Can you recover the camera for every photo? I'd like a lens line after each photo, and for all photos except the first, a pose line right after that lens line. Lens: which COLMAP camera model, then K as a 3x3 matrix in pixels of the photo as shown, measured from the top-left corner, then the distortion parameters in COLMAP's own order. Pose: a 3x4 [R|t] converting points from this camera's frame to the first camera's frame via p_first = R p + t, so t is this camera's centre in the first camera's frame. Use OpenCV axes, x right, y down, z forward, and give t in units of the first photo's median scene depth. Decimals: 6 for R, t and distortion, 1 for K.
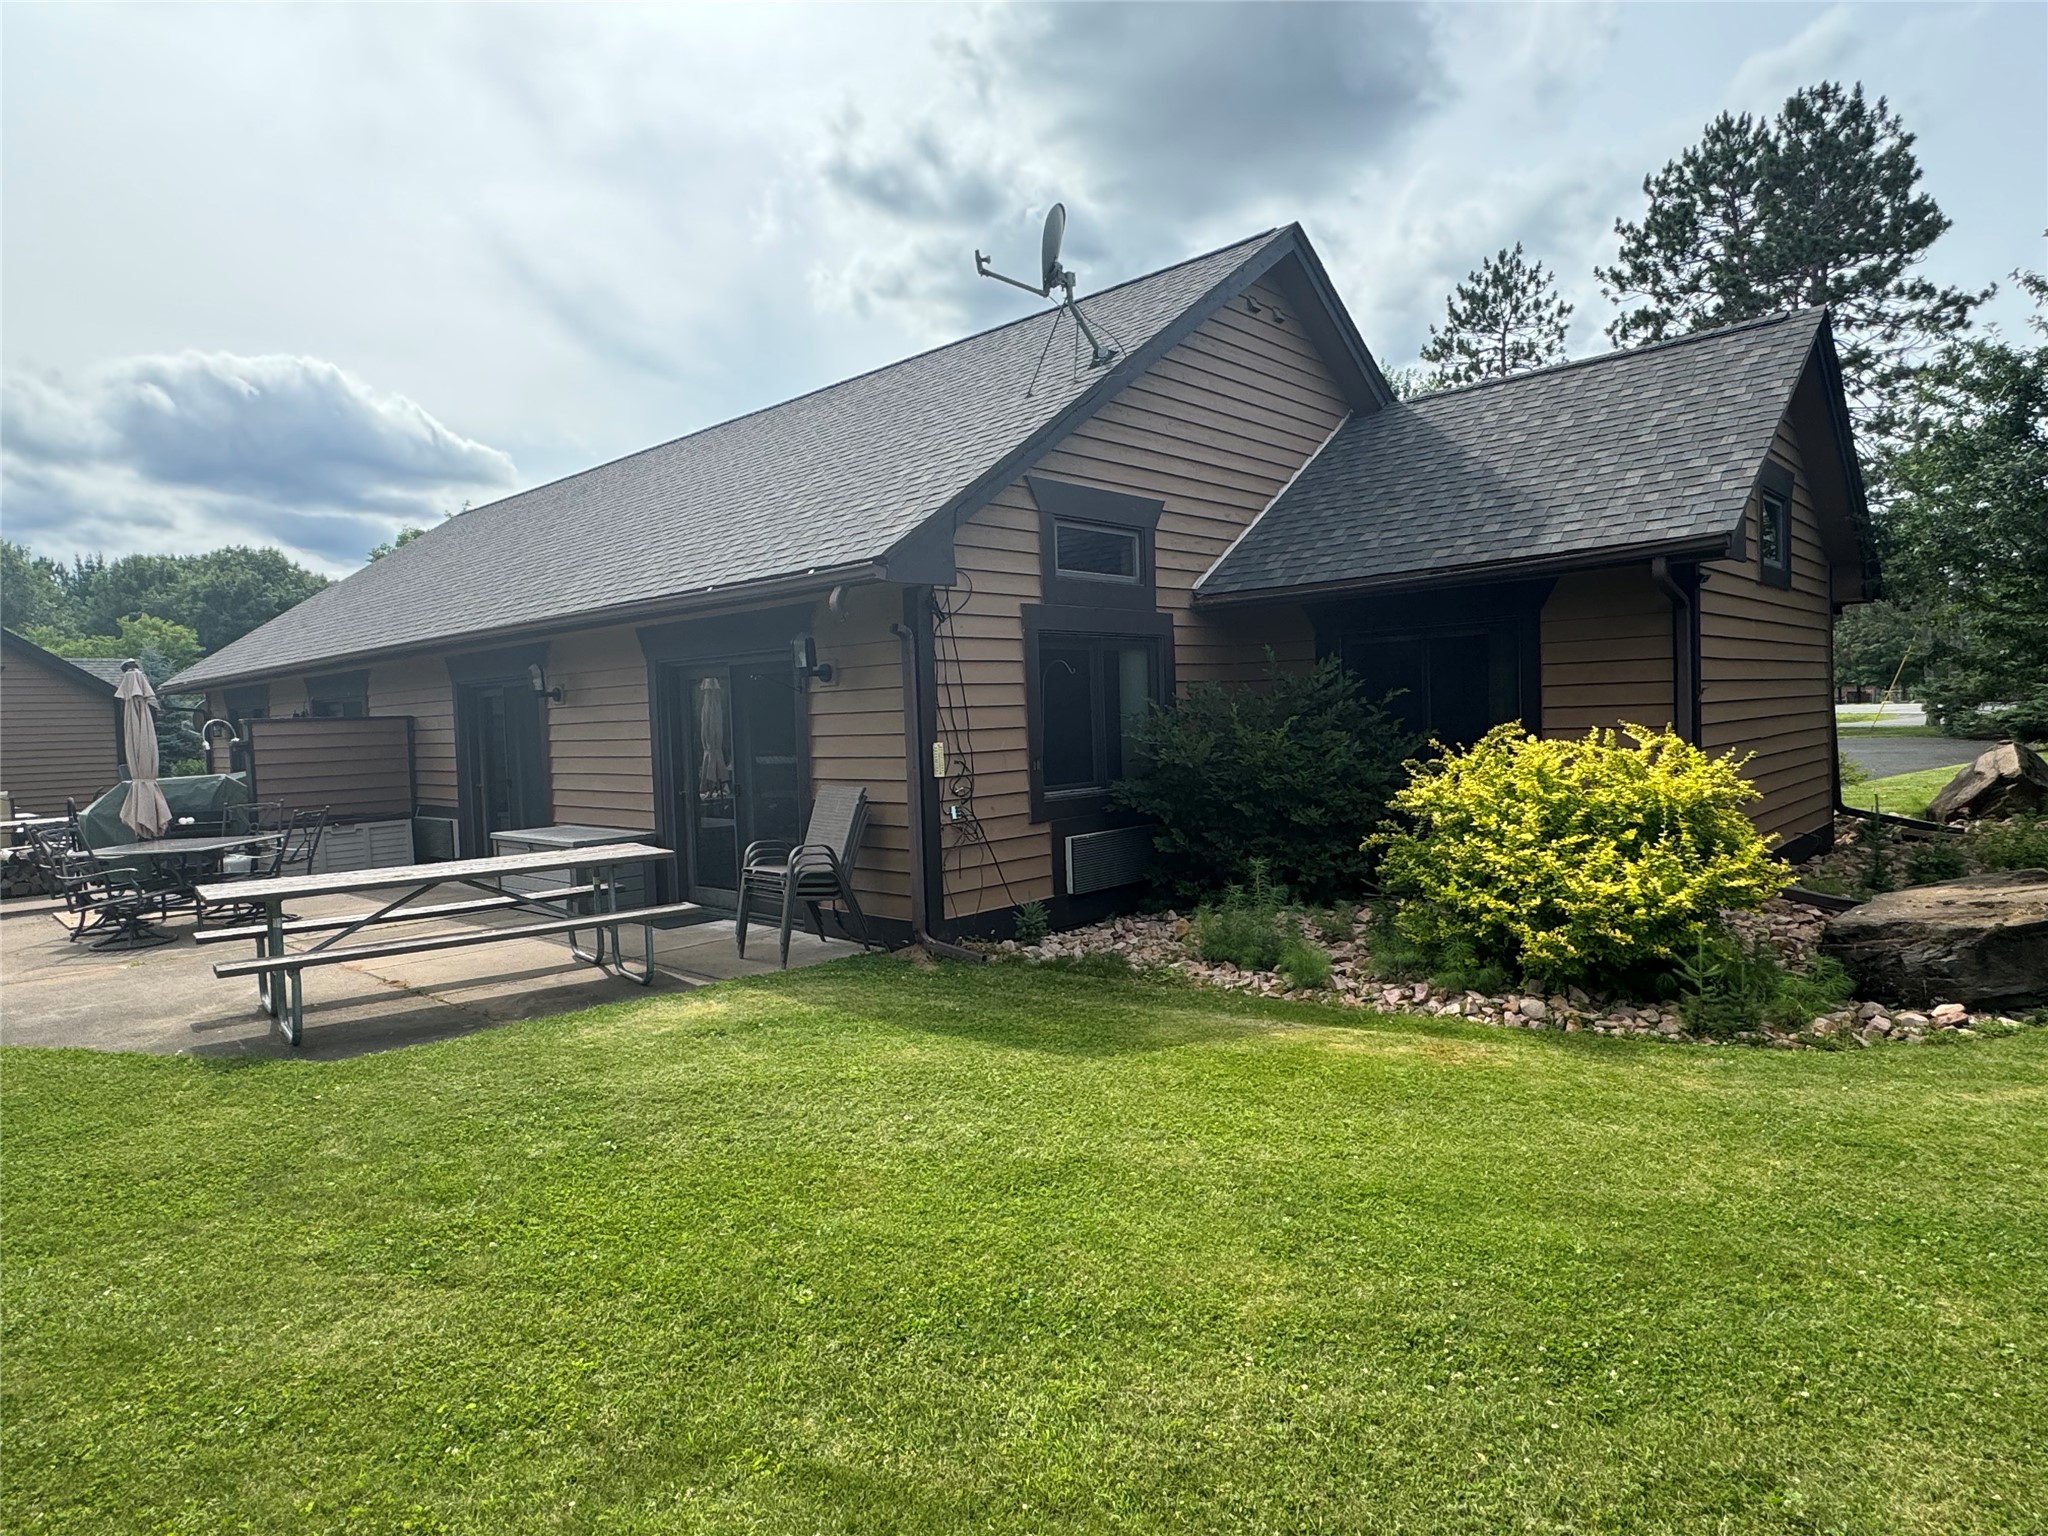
lens RADIAL K [[1185.9, 0, 1024.0], [0, 1185.9, 768.0], [0, 0, 1]] dist [-0.003450, -0.002914]
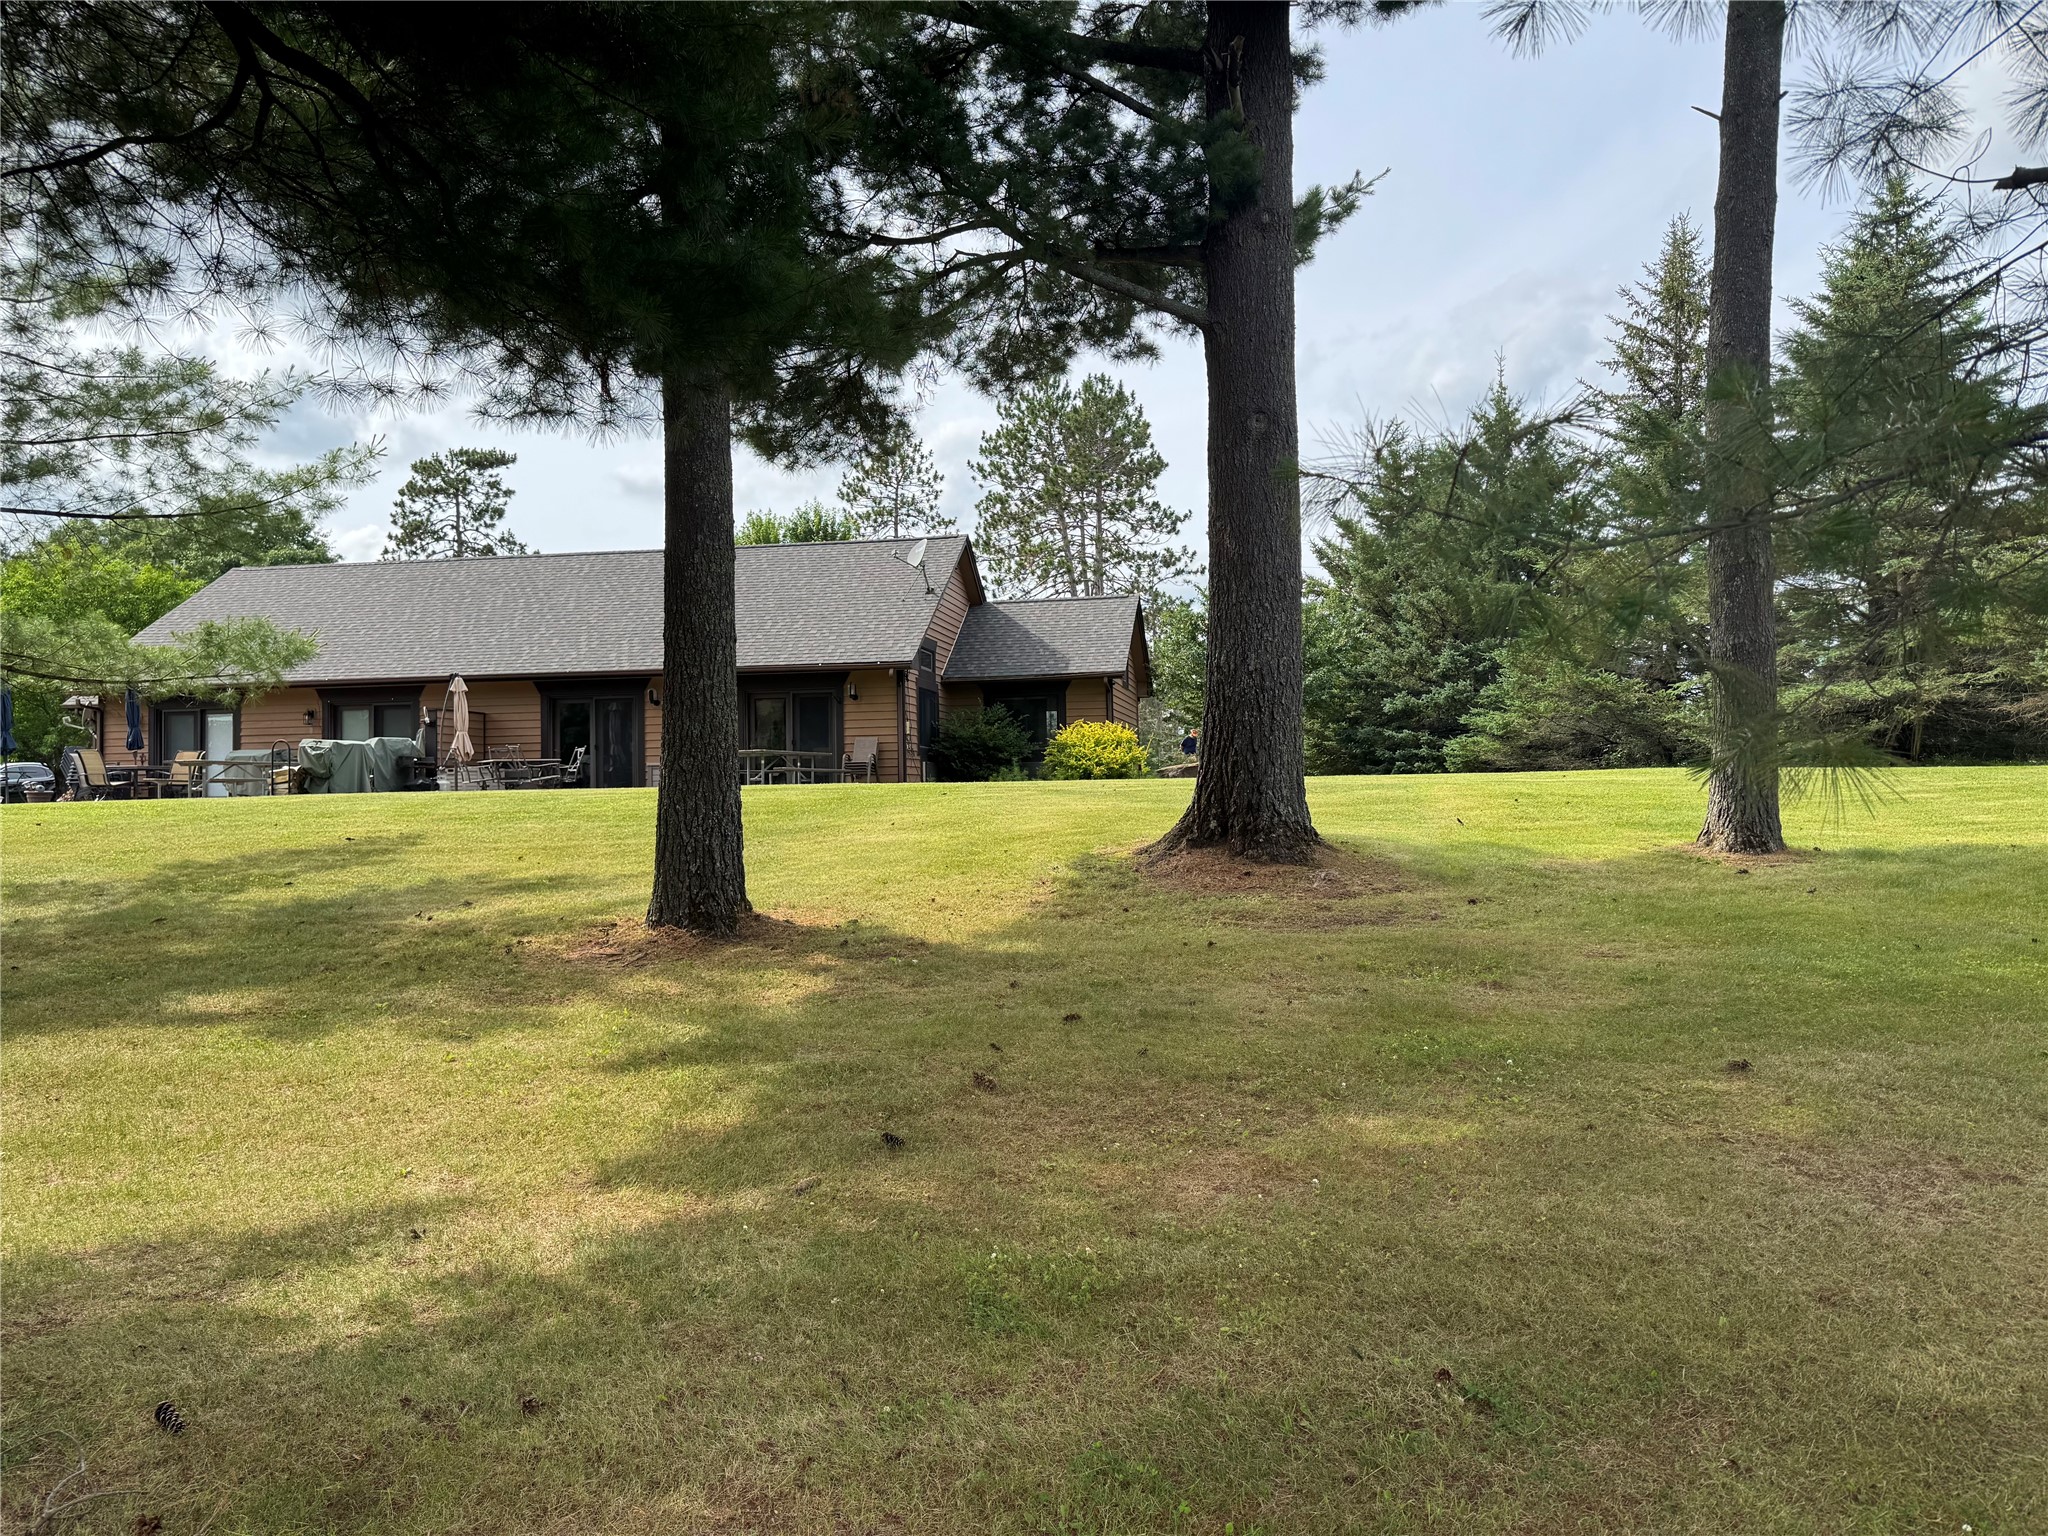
lens RADIAL K [[1431.0, 0, 1024.0], [0, 1431.0, 768.0], [0, 0, 1]] dist [0.001196, 0.000065]
pose [[0.845150, 0.036322, 0.533293, -0.401471], [0.006680, 0.996893, -0.078483, 0.087609], [-0.534487, 0.069892, 0.842282, -0.503458]]
